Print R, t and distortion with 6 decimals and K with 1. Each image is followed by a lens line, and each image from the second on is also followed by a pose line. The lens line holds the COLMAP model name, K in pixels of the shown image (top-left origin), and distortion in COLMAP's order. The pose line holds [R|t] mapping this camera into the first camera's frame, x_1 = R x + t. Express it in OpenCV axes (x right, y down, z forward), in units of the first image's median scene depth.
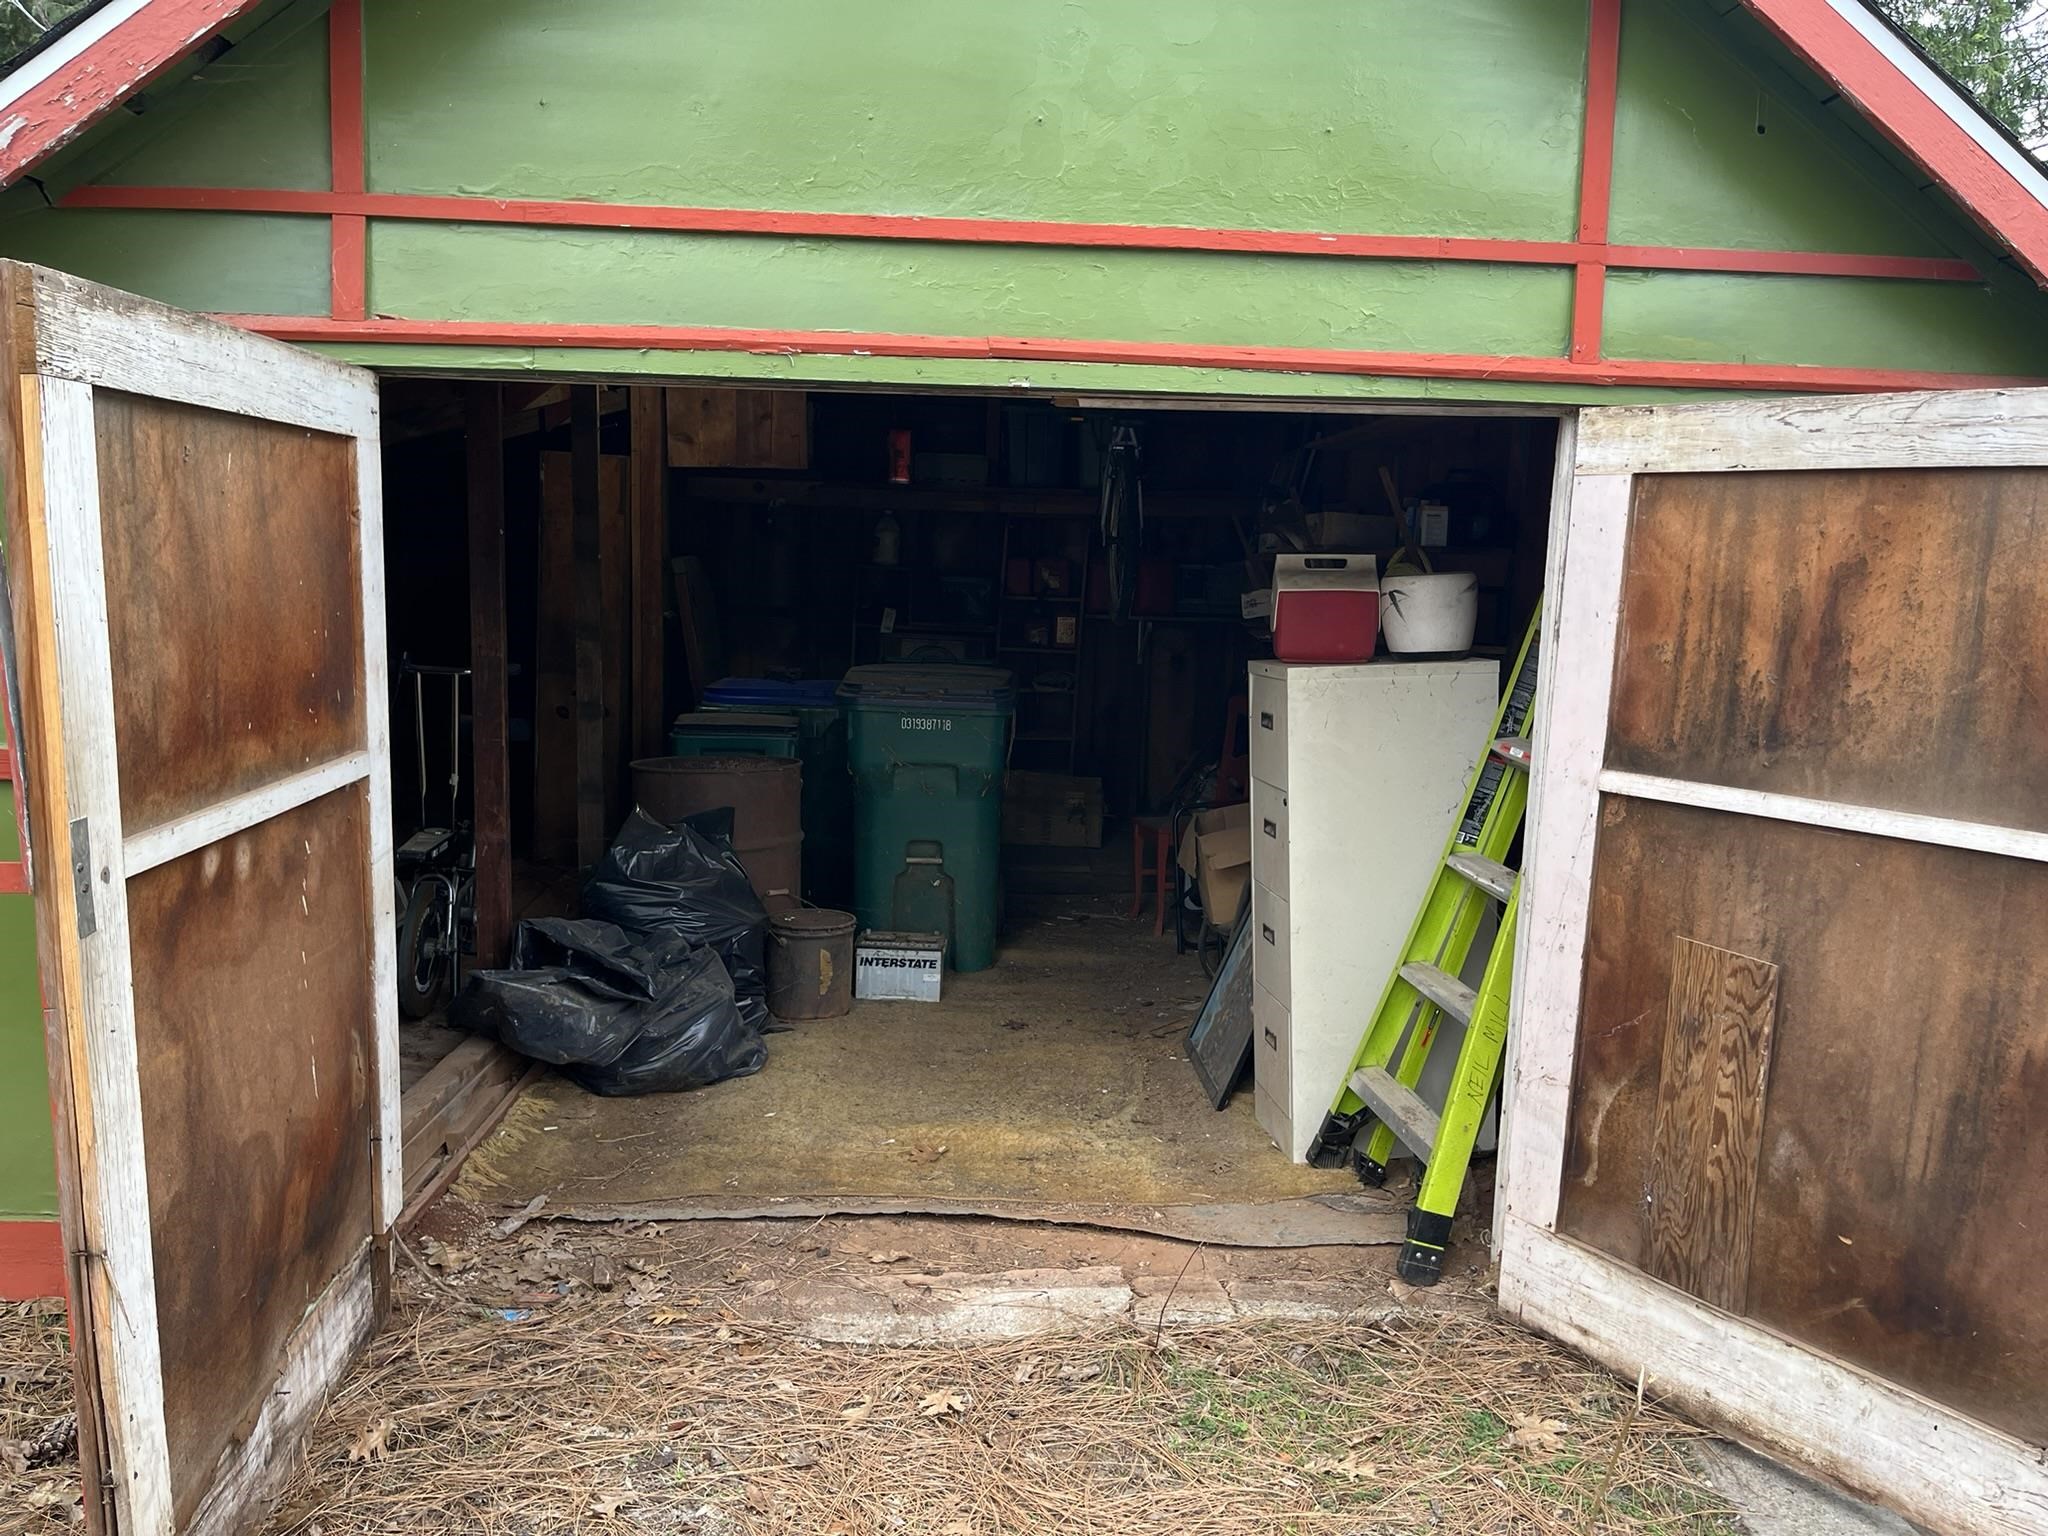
lens RADIAL K [[1553.2, 0, 1043.9], [0, 1553.2, 787.8], [0, 0, 1]] dist [0.016397, -0.038950]
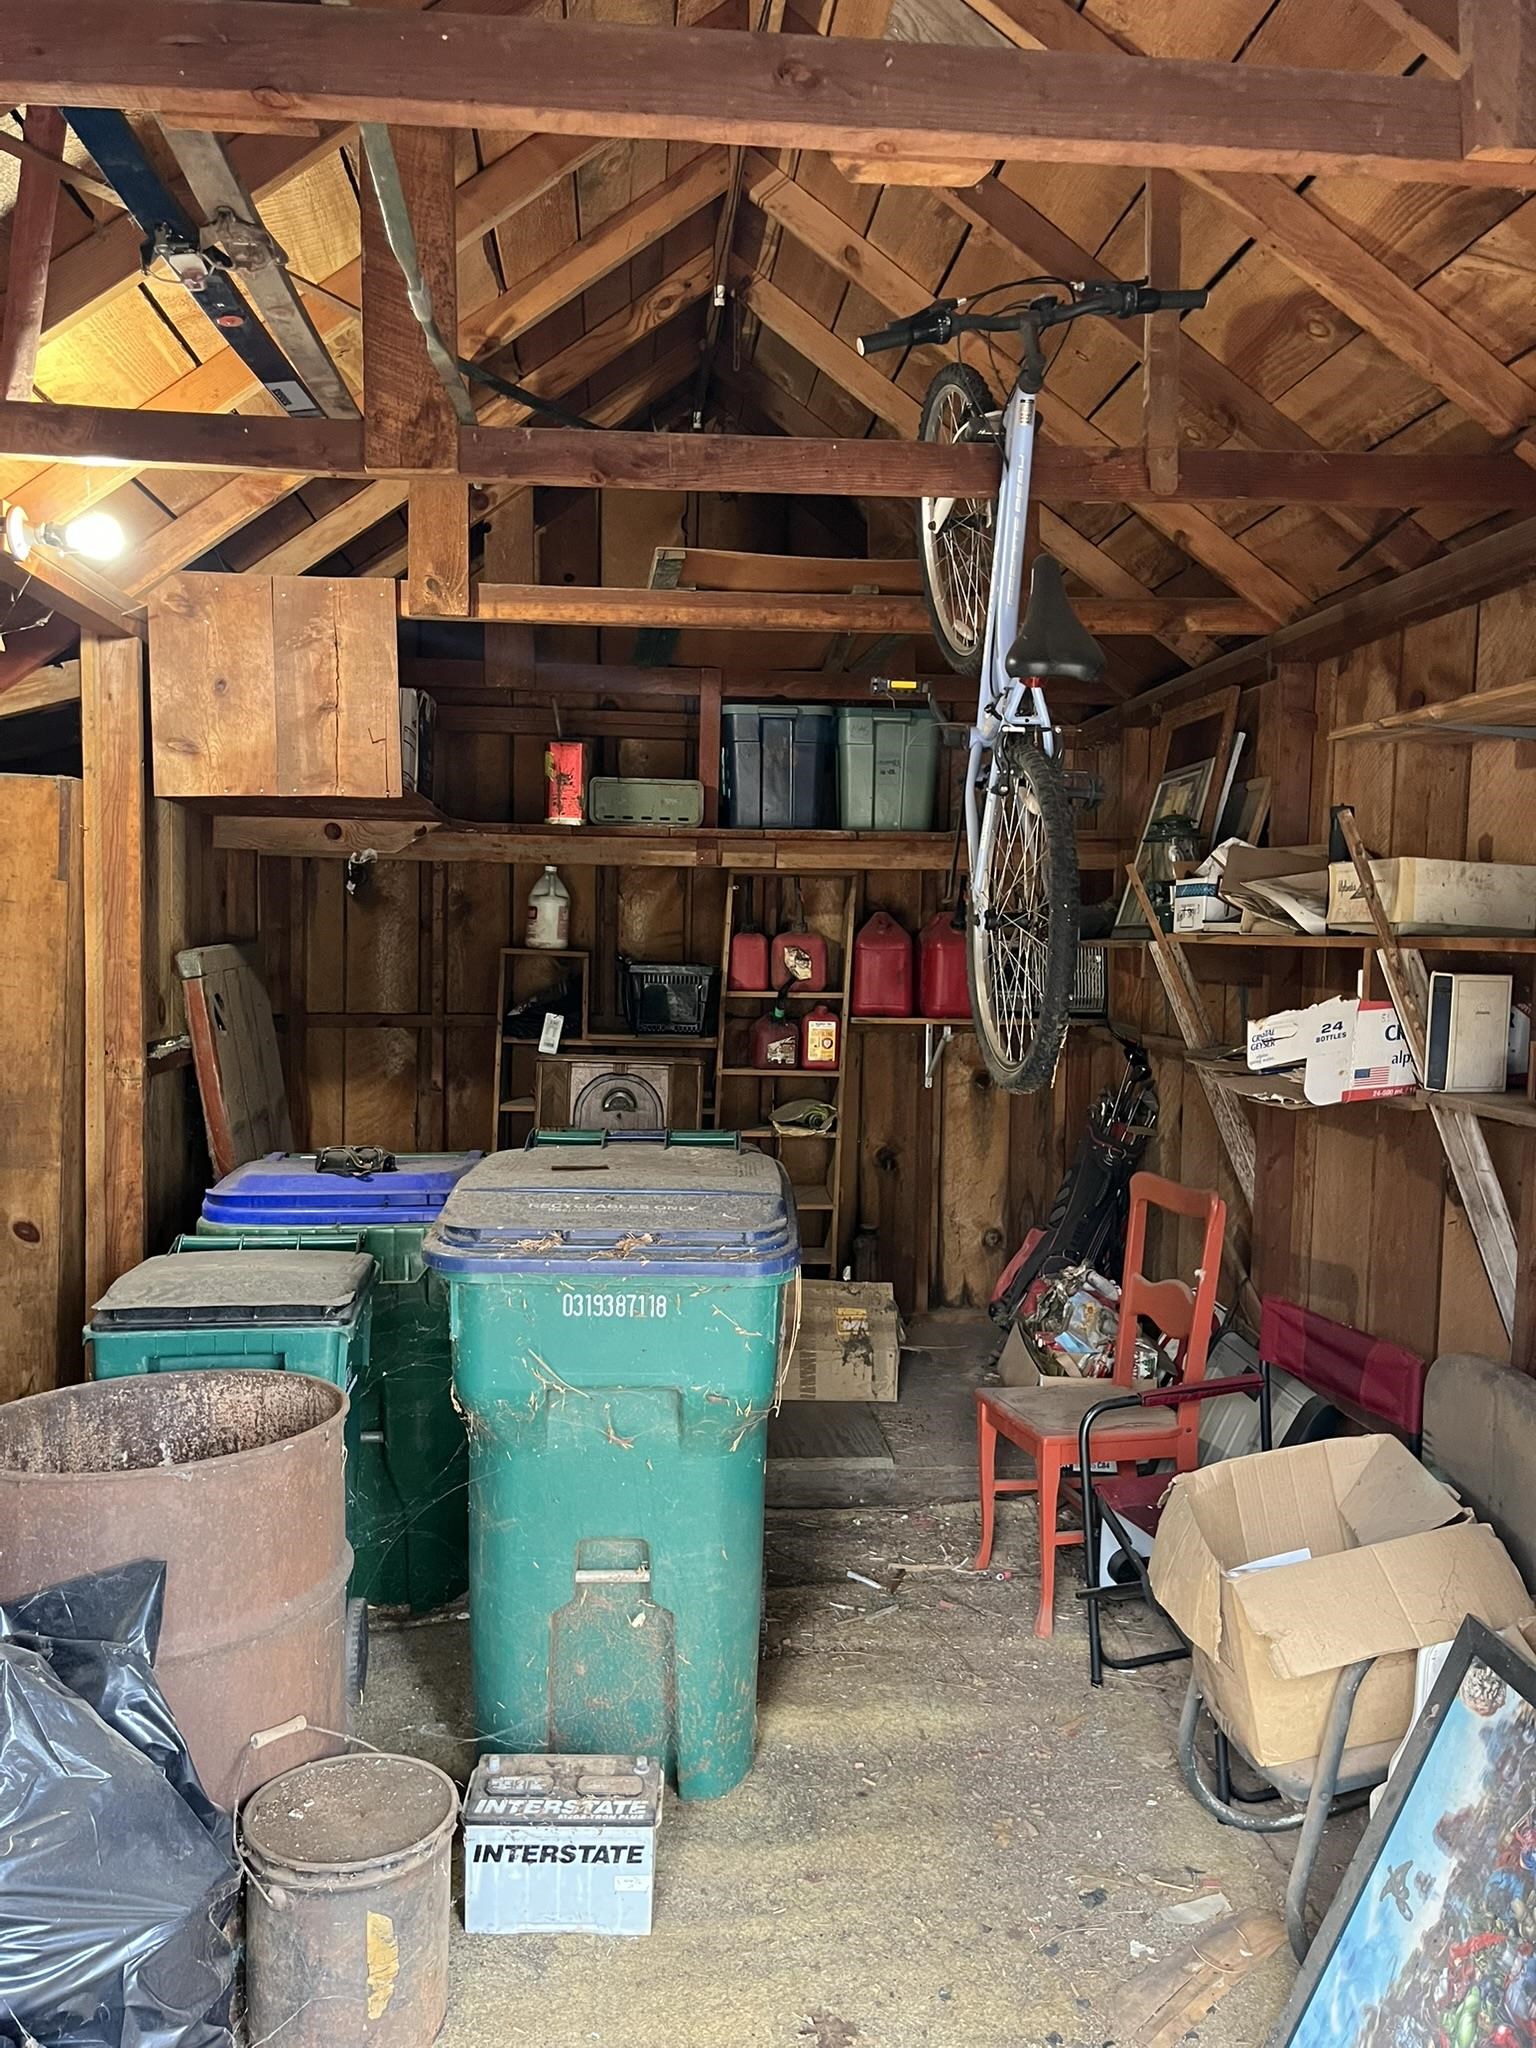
lens RADIAL K [[1553.2, 0, 758.4], [0, 1553.2, 1005.1], [0, 0, 1]] dist [0.016397, -0.038950]
pose [[0.999633, -0.016253, 0.021681, -0.034136], [0.018047, 0.996192, -0.085300, -0.077678], [-0.020212, 0.085660, 0.996119, 0.434658]]
